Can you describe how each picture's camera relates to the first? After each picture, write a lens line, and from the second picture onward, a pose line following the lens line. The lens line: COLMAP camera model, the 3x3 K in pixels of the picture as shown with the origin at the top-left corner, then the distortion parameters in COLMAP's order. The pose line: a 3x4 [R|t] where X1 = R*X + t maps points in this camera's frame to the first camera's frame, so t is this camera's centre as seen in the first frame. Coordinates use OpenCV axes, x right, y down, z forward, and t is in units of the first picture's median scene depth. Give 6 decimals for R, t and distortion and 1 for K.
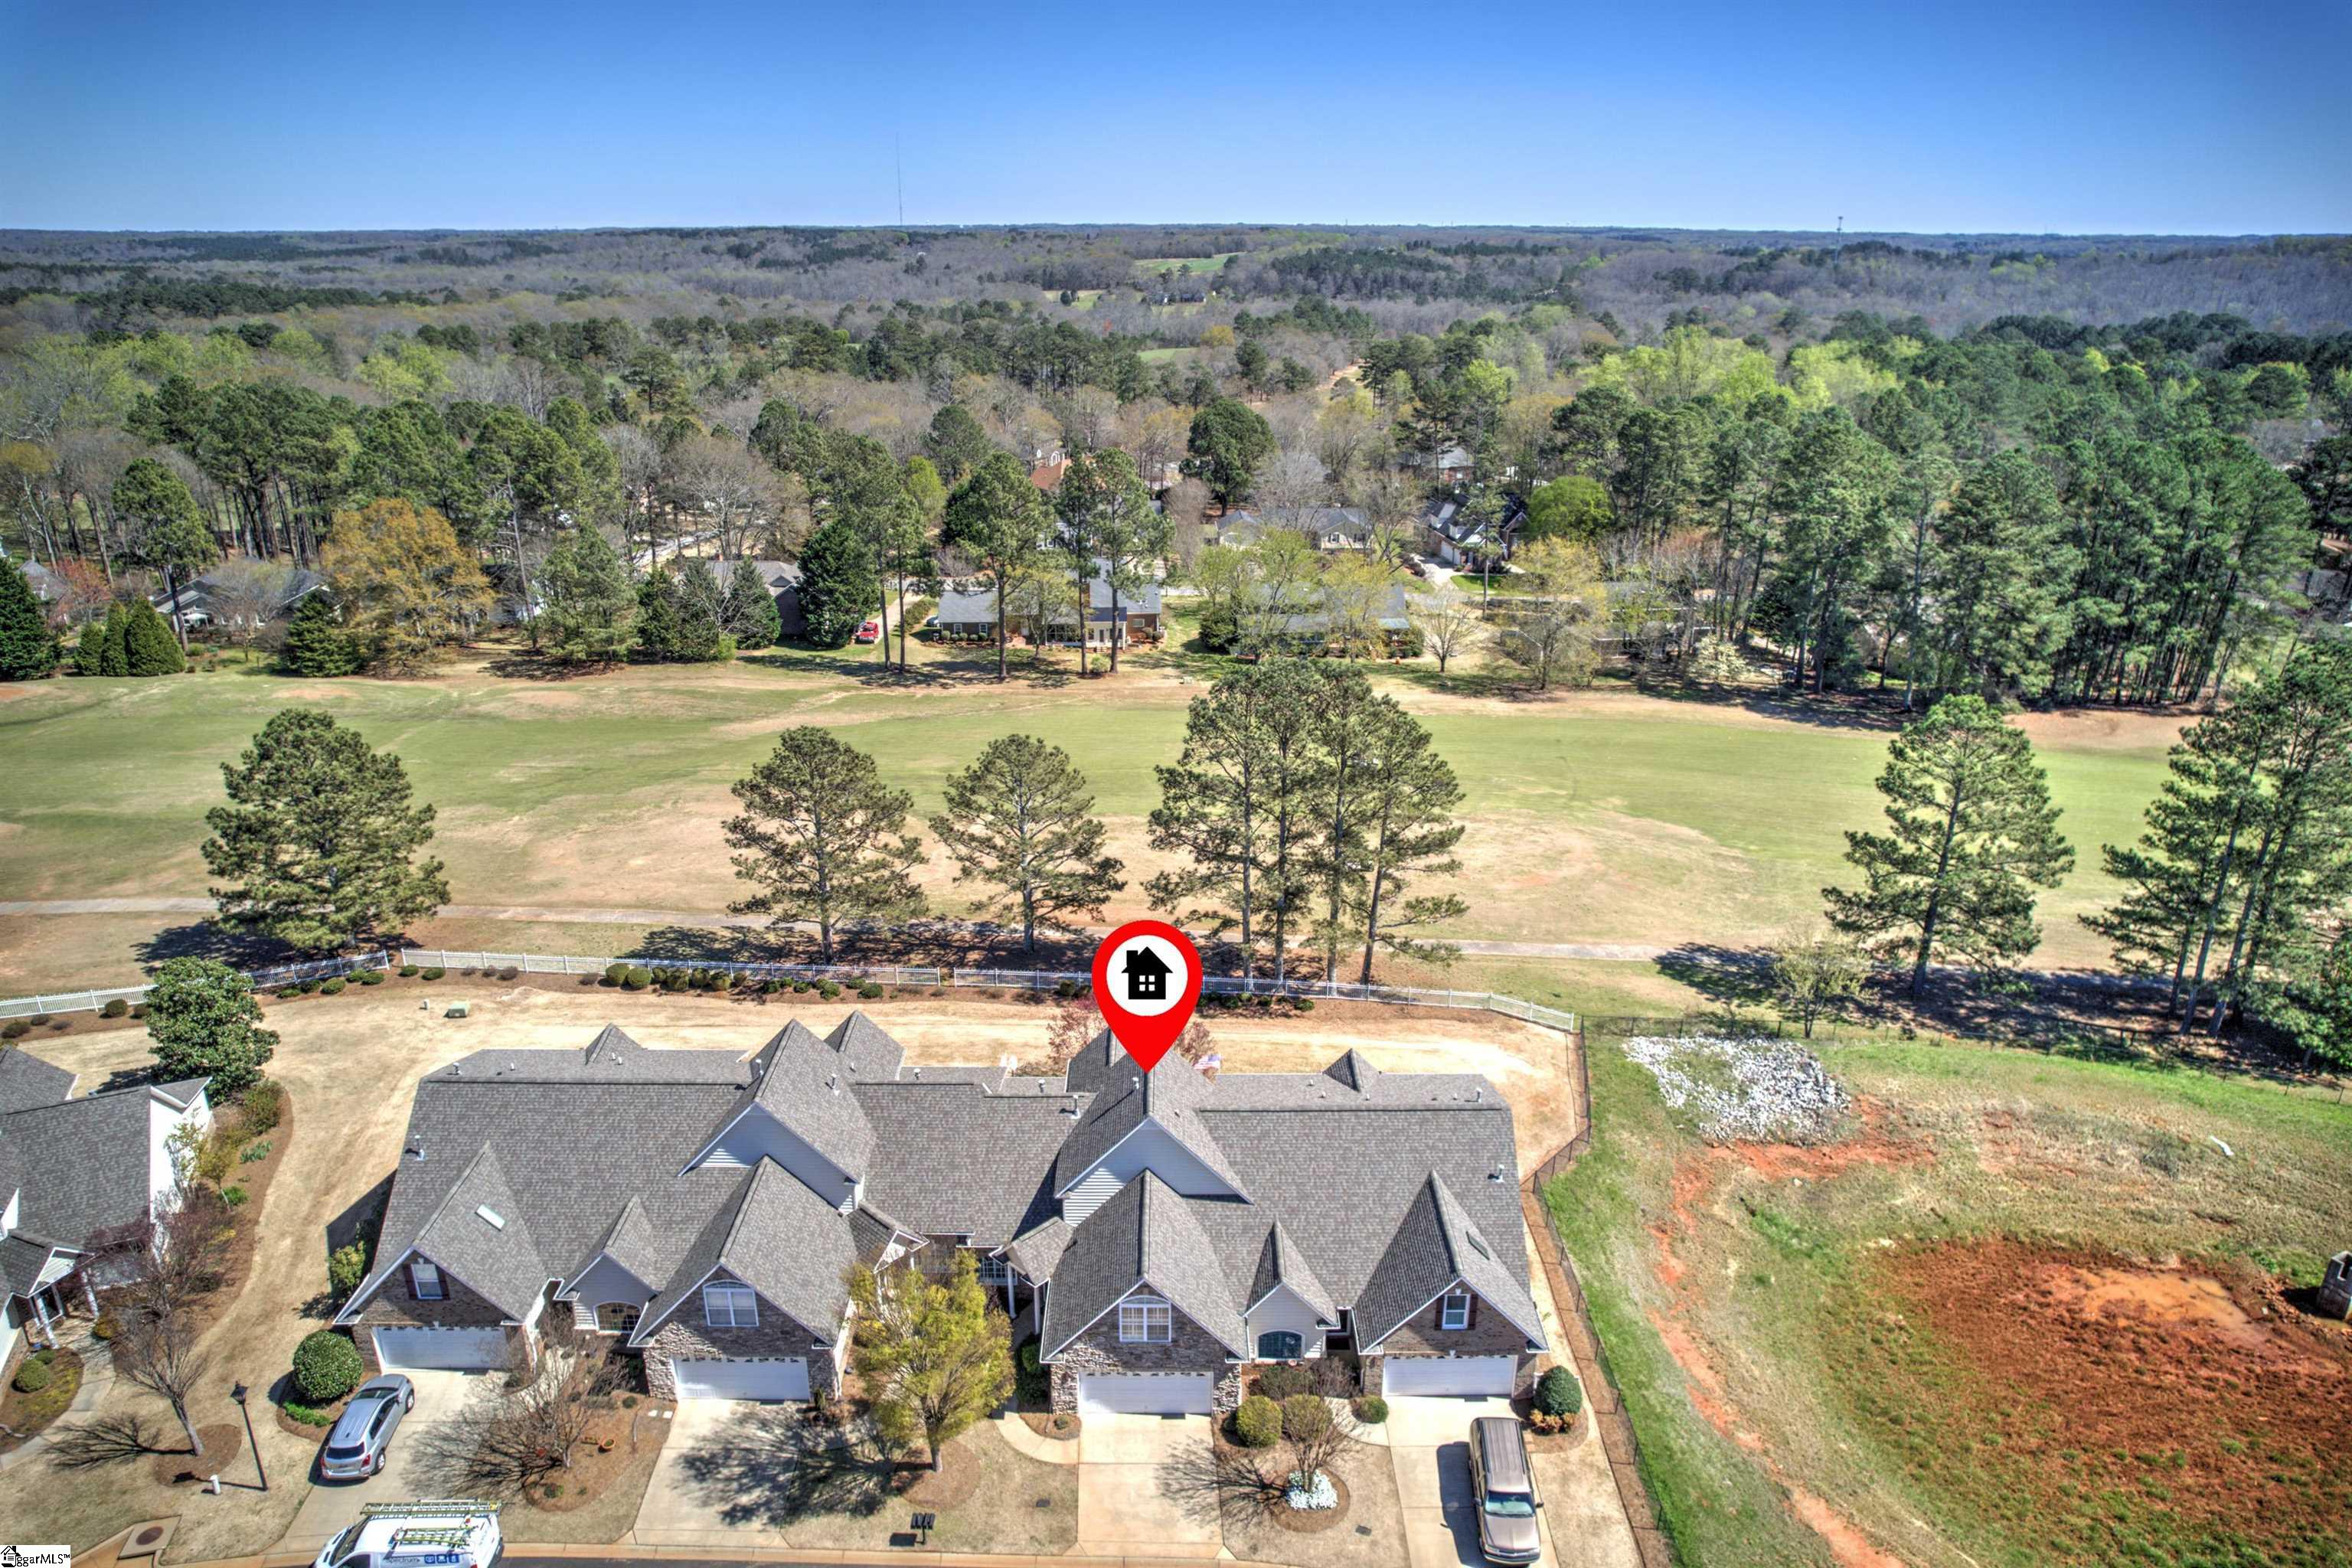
lens RADIAL K [[1511.3, 0, 1175.8], [0, 1511.3, 785.4], [0, 0, 1]] dist [-0.032087, 0.002798]
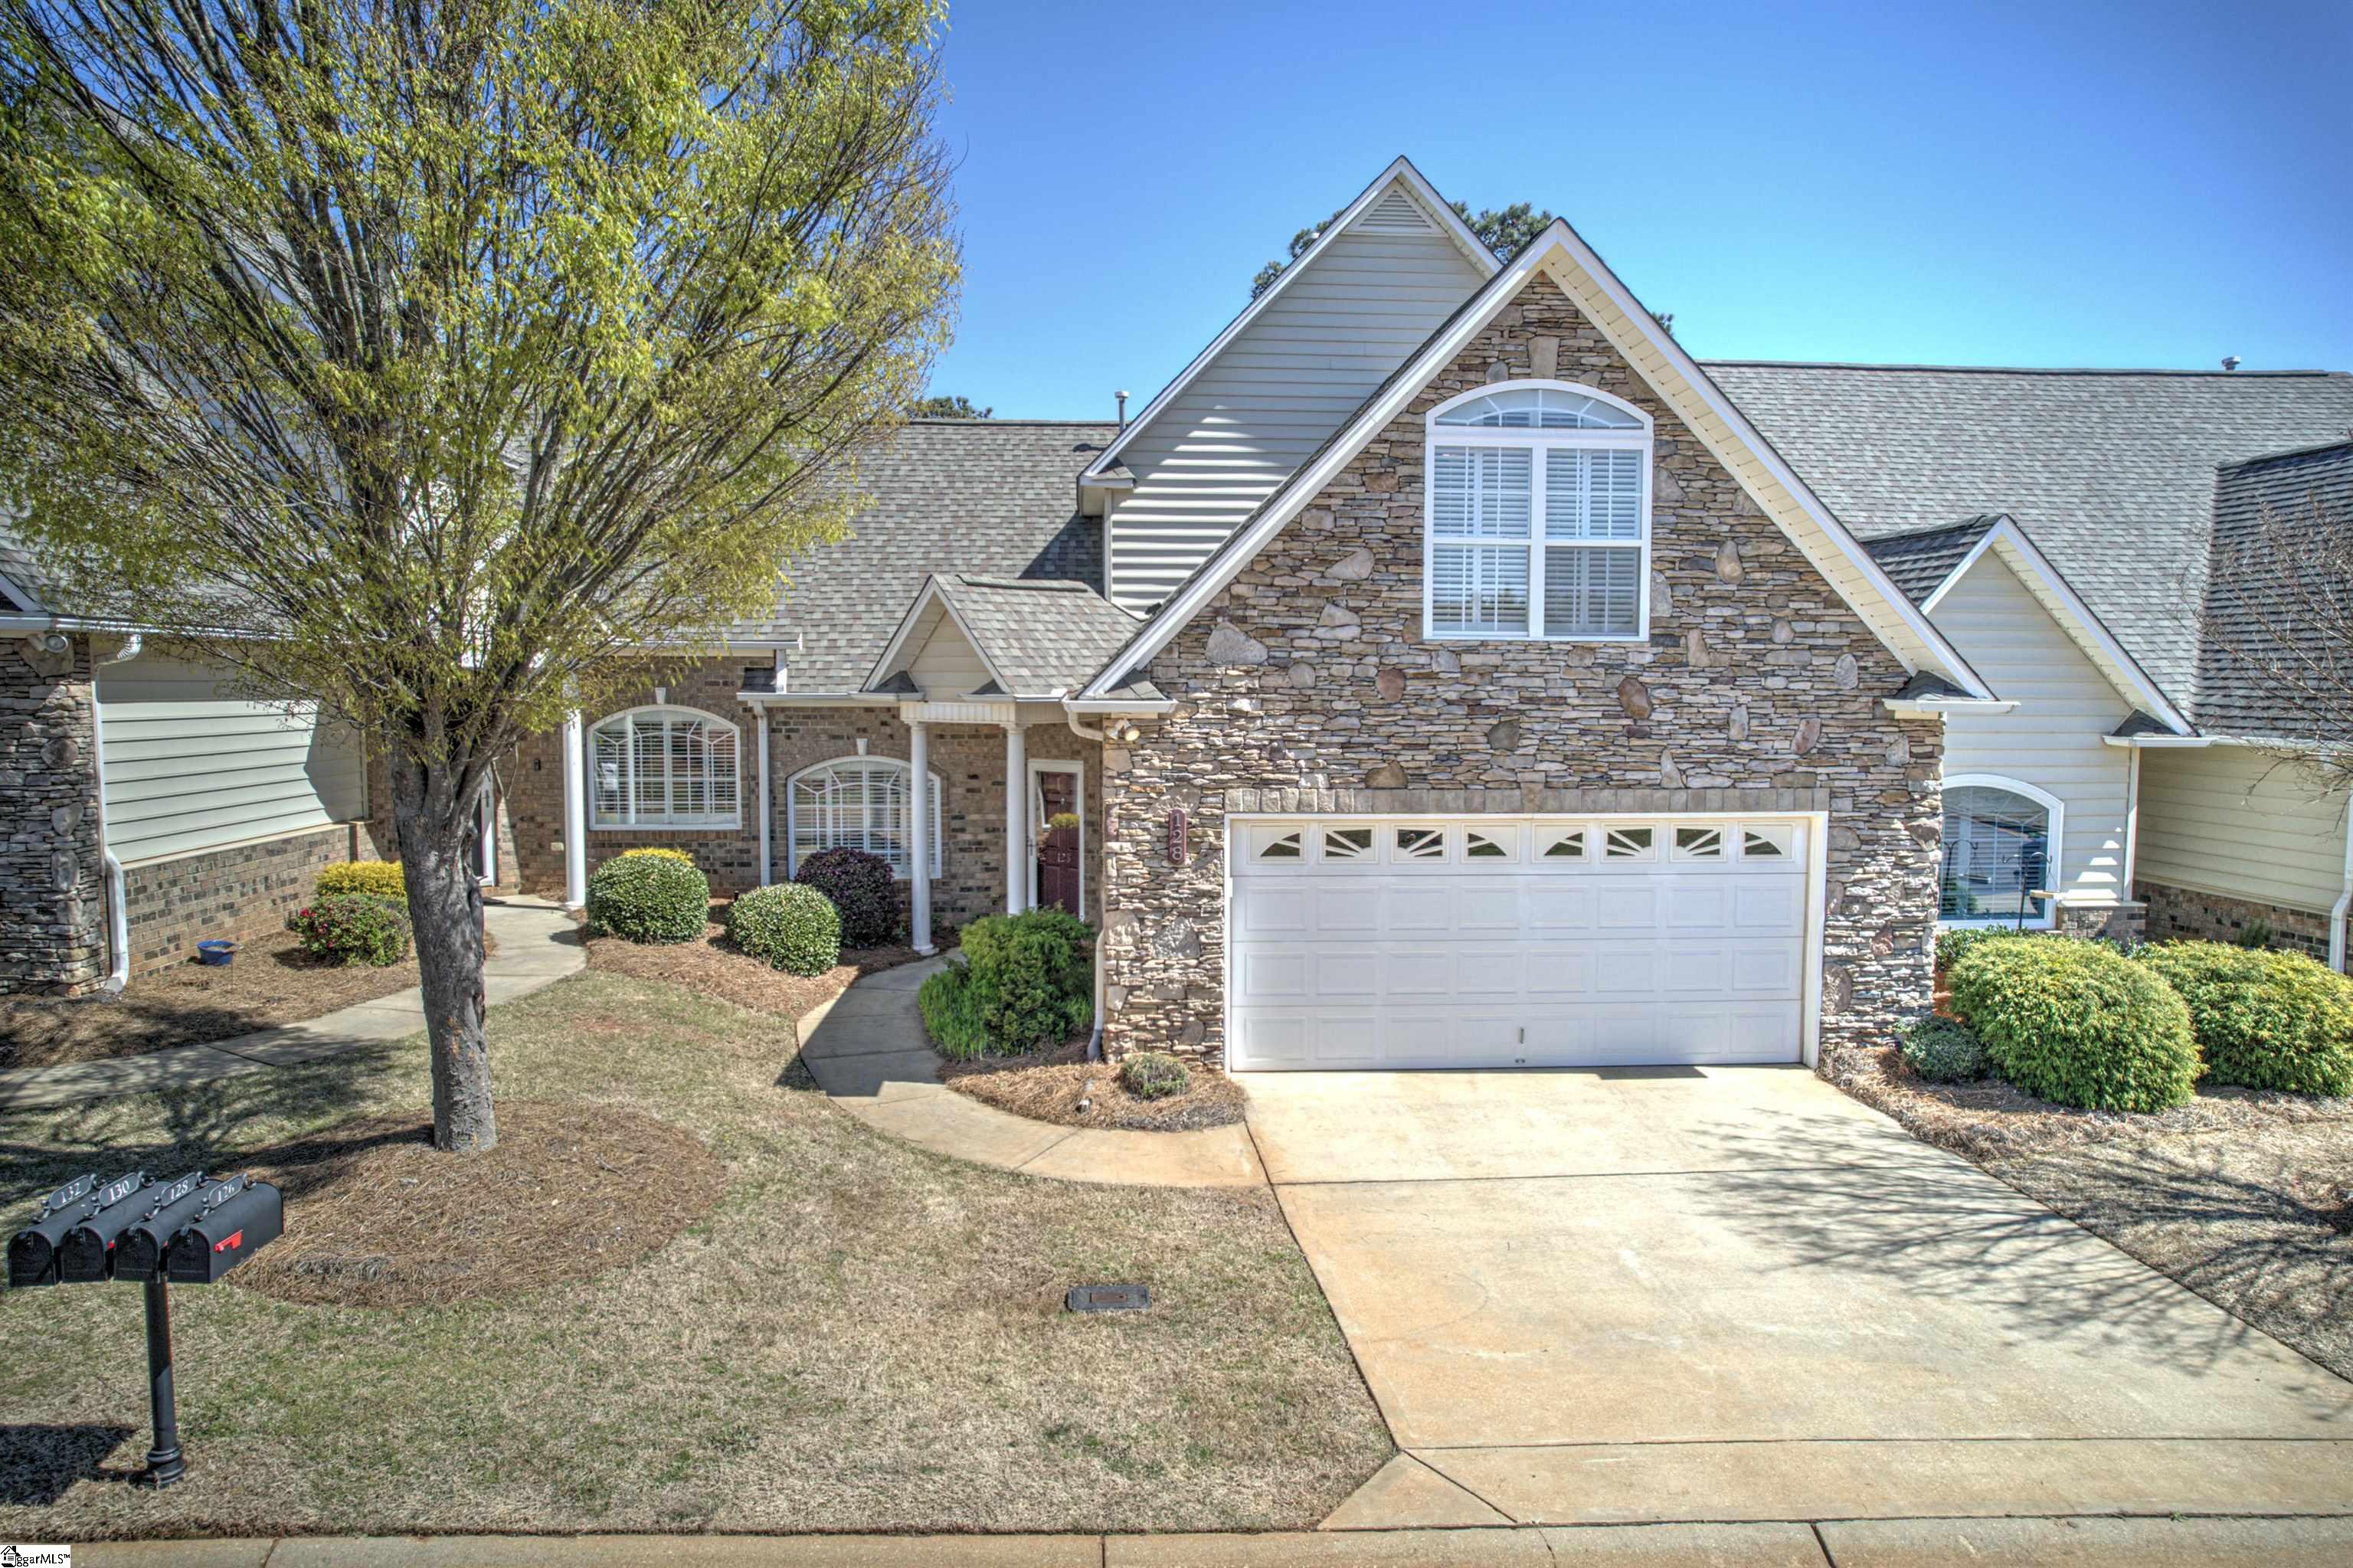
lens RADIAL K [[1512.0, 0, 1178.6], [0, 1512.0, 782.7], [0, 0, 1]] dist [-0.032087, 0.002798]
pose [[0.998670, -0.017570, 0.048481, -0.083800], [0.028502, 0.971577, -0.235004, 0.442725], [-0.042974, 0.236073, 0.970785, 0.799683]]
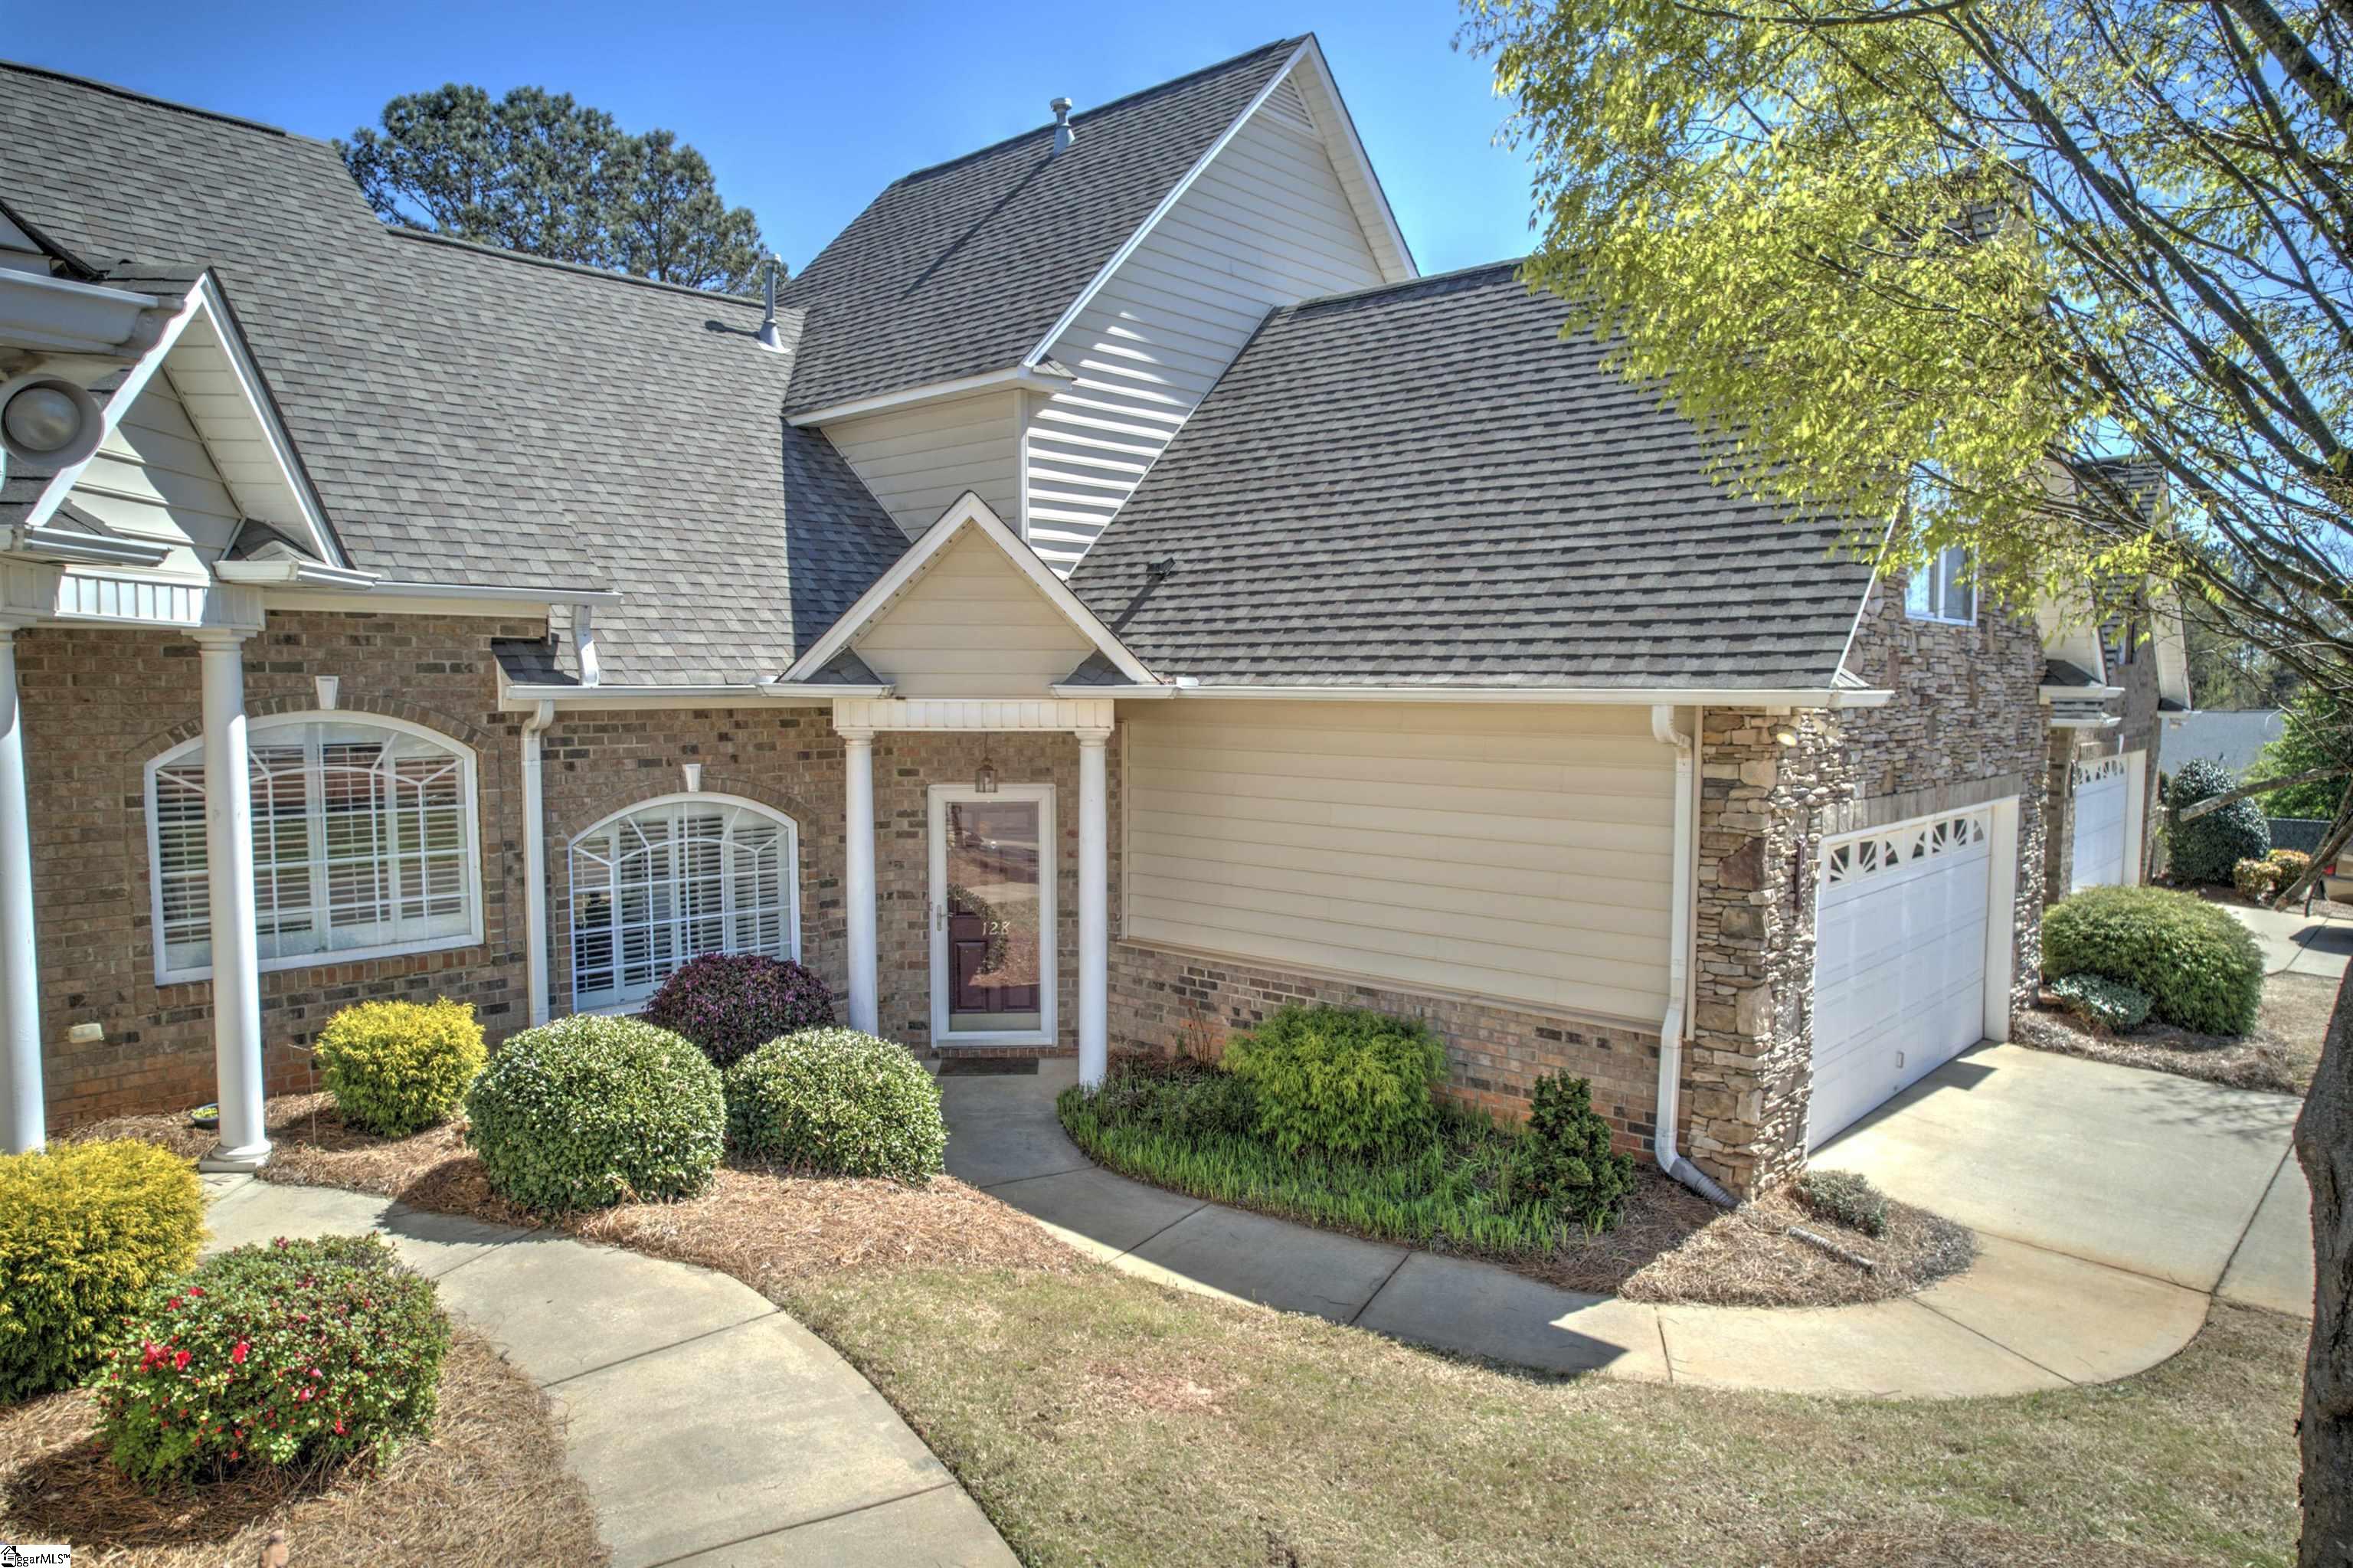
lens RADIAL K [[1512.0, 0, 1175.9], [0, 1512.0, 792.6], [0, 0, 1]] dist [-0.032087, 0.002798]
pose [[0.678381, -0.068292, 0.731529, -0.237093], [0.229327, 0.965608, -0.122521, 0.394515], [-0.698003, 0.250875, 0.670711, 0.951540]]
